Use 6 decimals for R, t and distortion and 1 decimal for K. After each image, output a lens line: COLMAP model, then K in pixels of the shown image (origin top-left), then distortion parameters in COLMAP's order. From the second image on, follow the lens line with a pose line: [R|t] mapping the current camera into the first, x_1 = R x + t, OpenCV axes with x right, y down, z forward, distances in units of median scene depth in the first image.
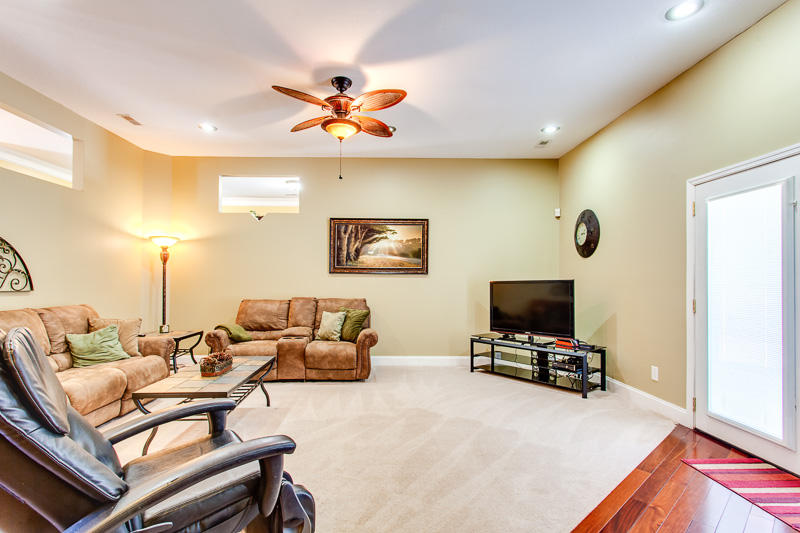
lens RADIAL K [[393.8, 0, 398.6], [0, 393.8, 270.4], [0, 0, 1]] dist [0.002797, 0.004396]
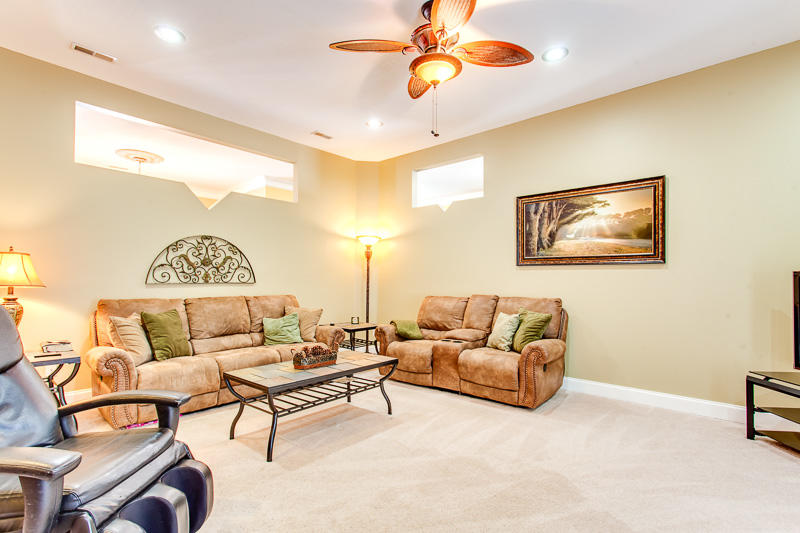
lens RADIAL K [[393.8, 0, 399.9], [0, 393.8, 271.5], [0, 0, 1]] dist [0.002797, 0.004396]
pose [[0.724056, -0.018730, -0.689487, 0.228616], [0.016952, 0.999813, -0.009358, 0.024893], [0.689533, -0.004912, 0.724238, 0.283313]]
